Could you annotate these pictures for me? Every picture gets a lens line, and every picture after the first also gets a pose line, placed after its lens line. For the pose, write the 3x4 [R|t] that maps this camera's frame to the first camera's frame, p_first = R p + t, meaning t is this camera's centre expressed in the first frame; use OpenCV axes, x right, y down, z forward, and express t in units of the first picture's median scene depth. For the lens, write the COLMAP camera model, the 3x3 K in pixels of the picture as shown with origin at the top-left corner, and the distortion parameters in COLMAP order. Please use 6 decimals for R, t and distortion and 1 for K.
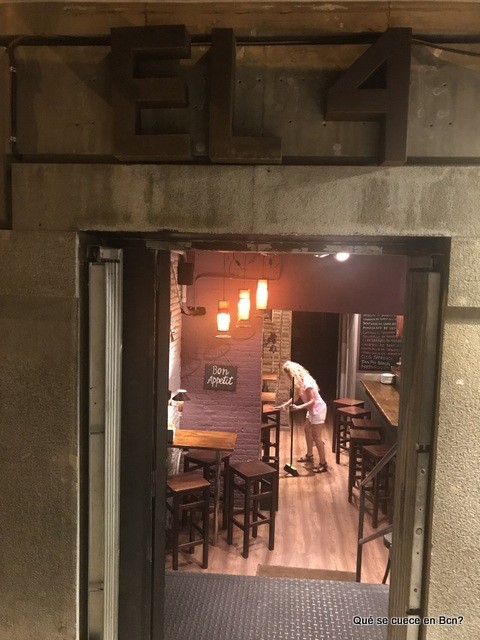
lens RADIAL K [[539.5, 0, 238.2], [0, 539.5, 320.1], [0, 0, 1]] dist [0.018354, -0.018455]
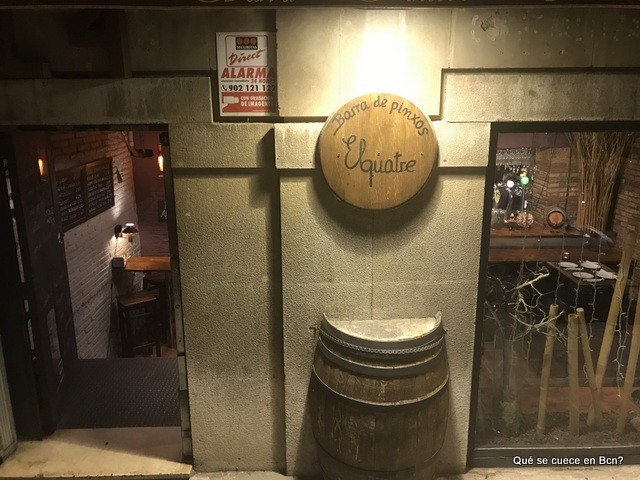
lens RADIAL K [[539.5, 0, 322.6], [0, 539.5, 239.8], [0, 0, 1]] dist [0.018354, -0.018455]
pose [[0.994702, -0.055340, 0.086630, 0.674217], [0.039597, 0.983966, 0.173903, -0.075494], [-0.094865, -0.169551, 0.980945, -0.632337]]
